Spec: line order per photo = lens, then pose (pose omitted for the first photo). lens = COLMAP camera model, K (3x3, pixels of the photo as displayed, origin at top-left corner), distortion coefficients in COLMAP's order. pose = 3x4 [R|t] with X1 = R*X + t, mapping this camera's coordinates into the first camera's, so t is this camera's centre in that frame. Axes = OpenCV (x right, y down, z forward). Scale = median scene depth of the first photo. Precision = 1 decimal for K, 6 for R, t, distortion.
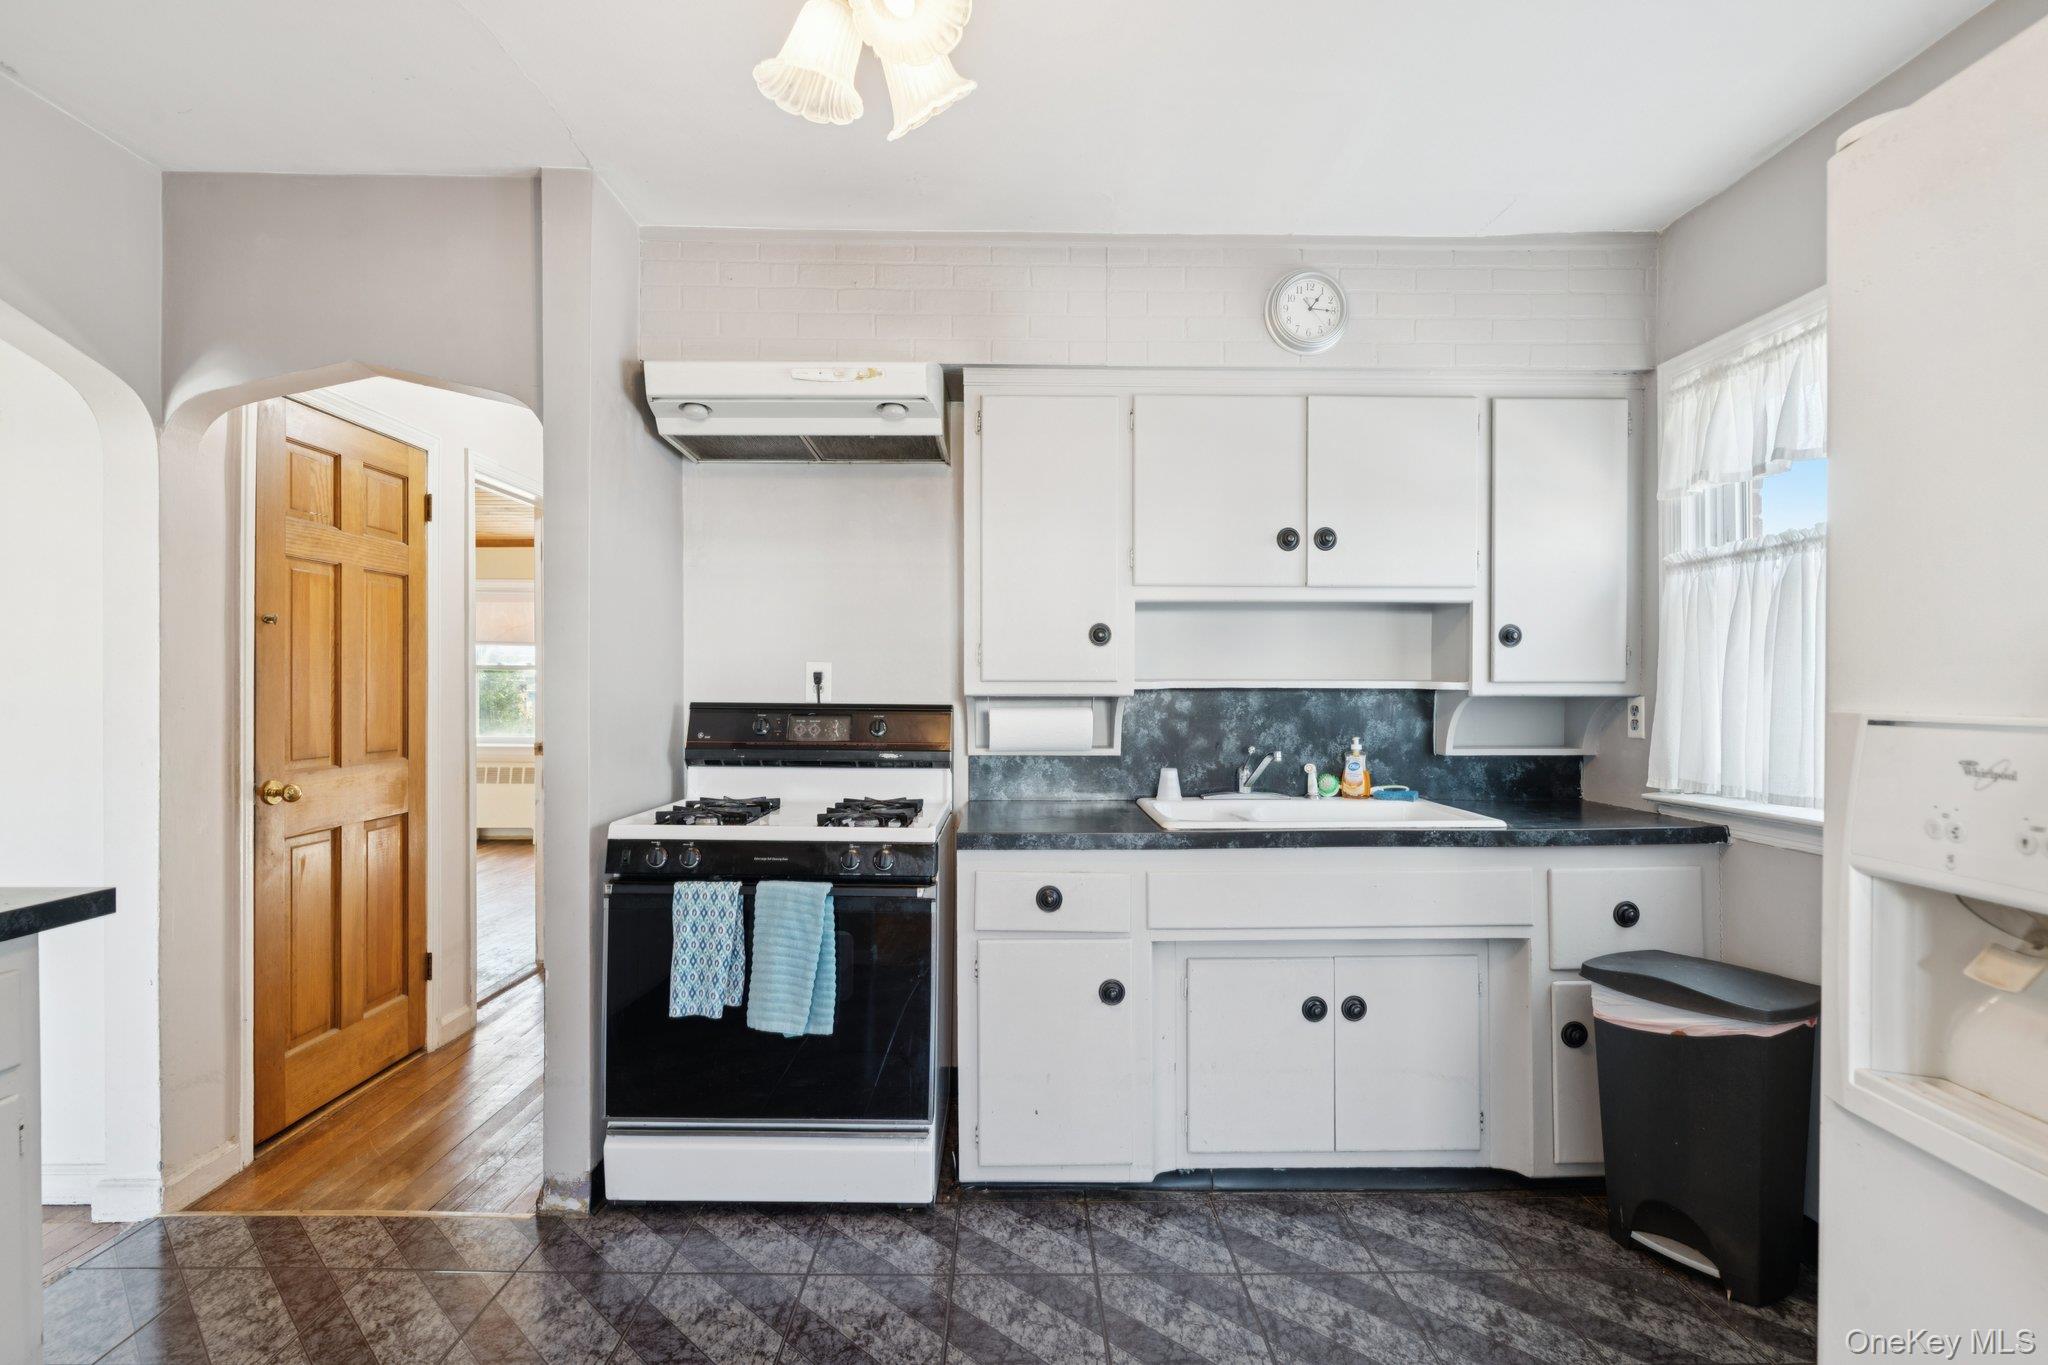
lens RADIAL K [[1009.7, 0, 1024.0], [0, 1009.7, 682.5], [0, 0, 1]] dist [0.001924, 0.000027]
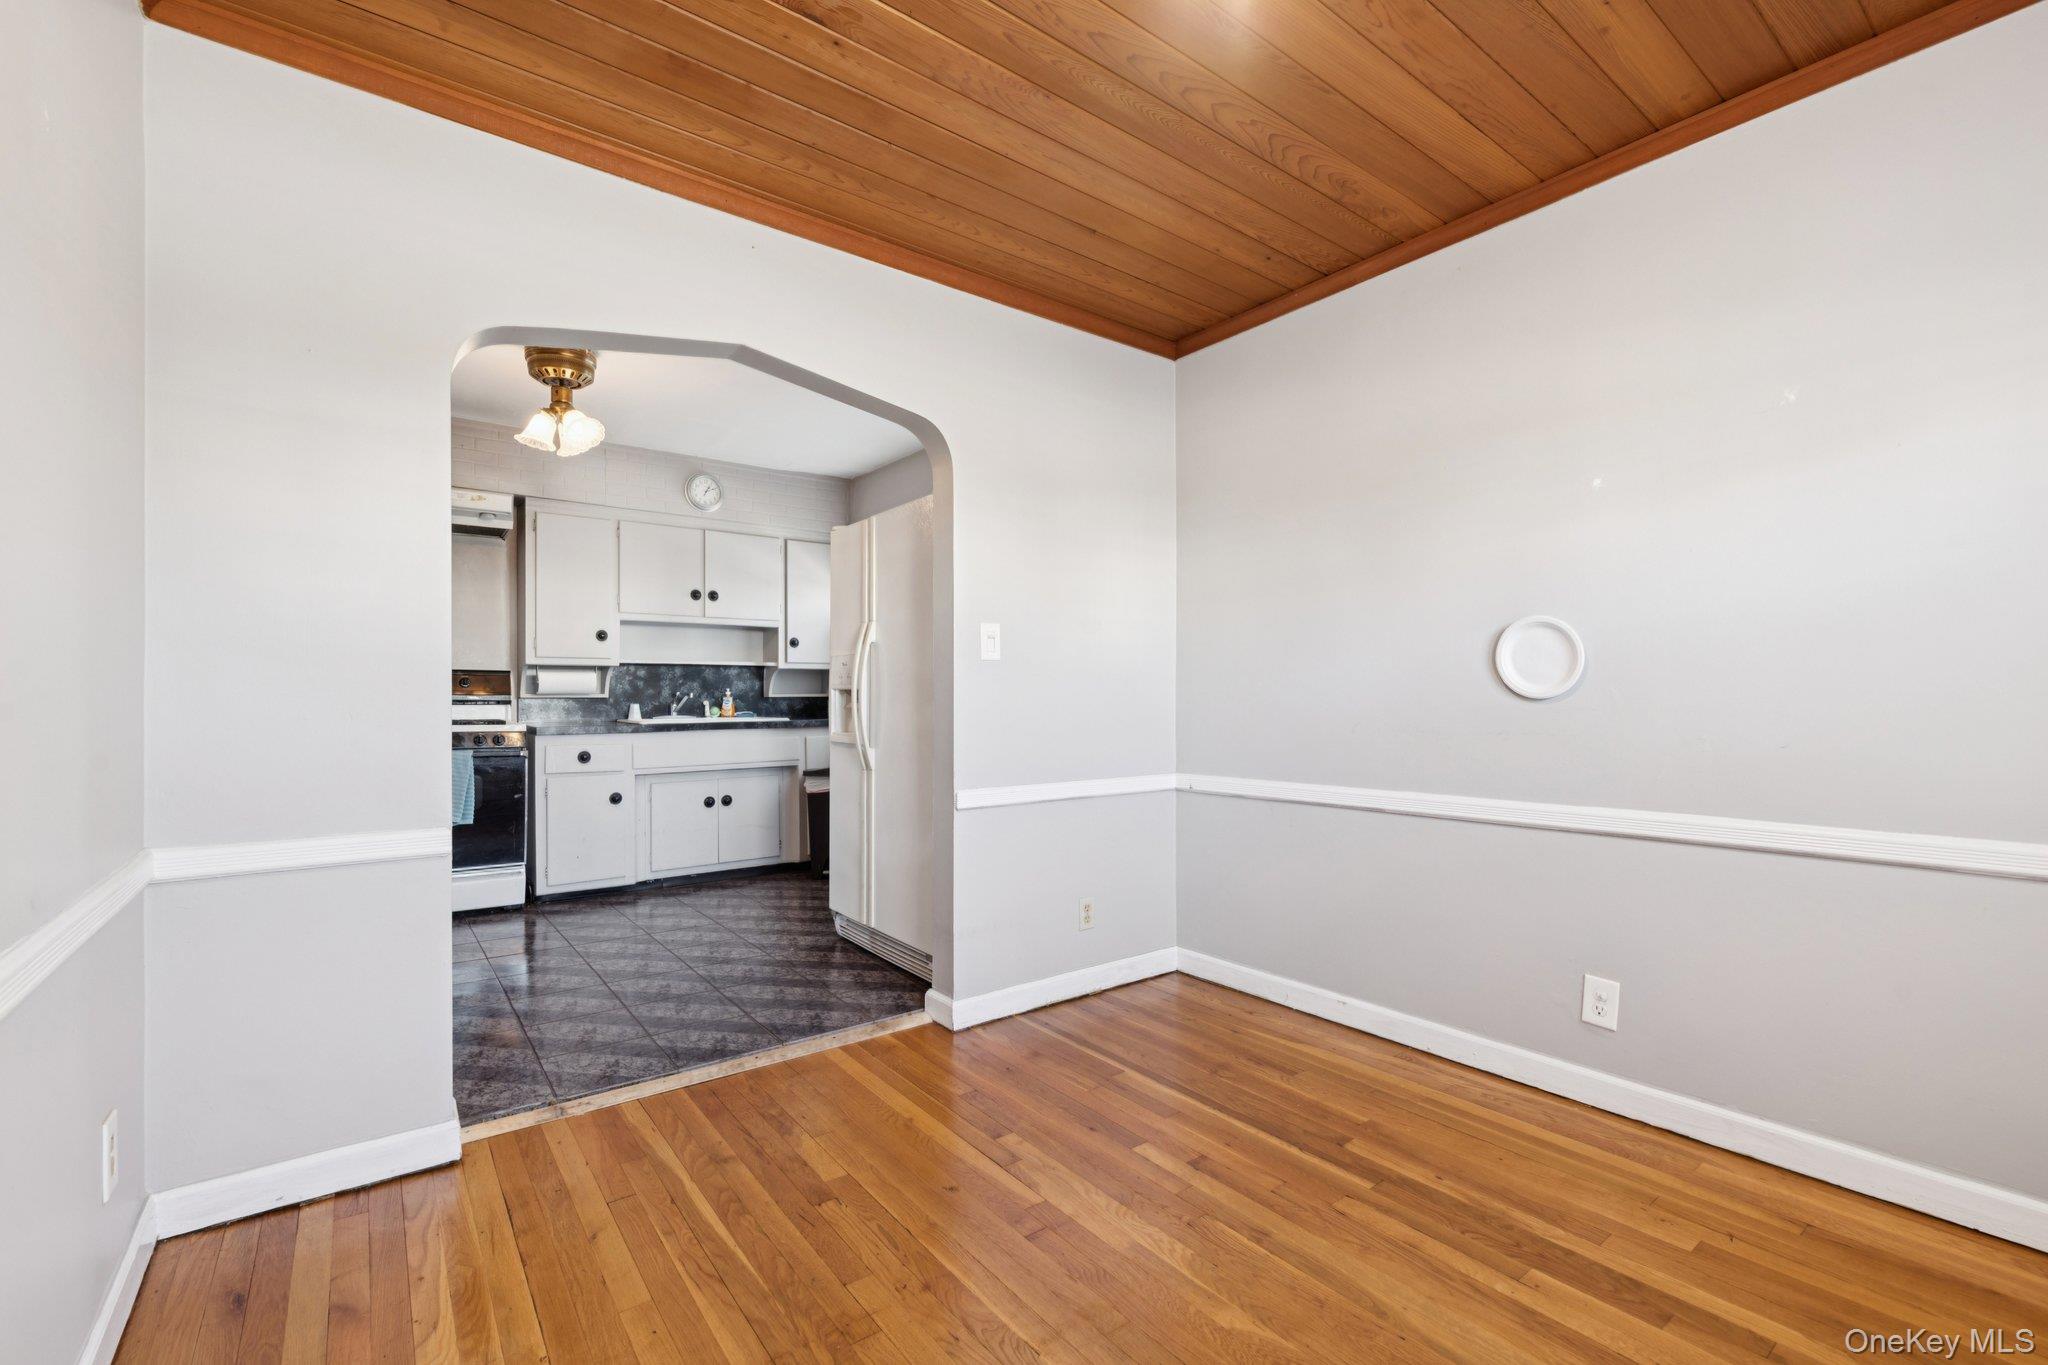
lens RADIAL K [[869.1, 0, 1016.3], [0, 869.1, 695.0], [0, 0, 1]] dist [0.002001, 0.000281]
pose [[0.807644, -0.003597, 0.589660, -0.281736], [0.001766, 0.999992, 0.003683, 0.066748], [-0.589668, -0.001933, 0.807643, -0.906074]]
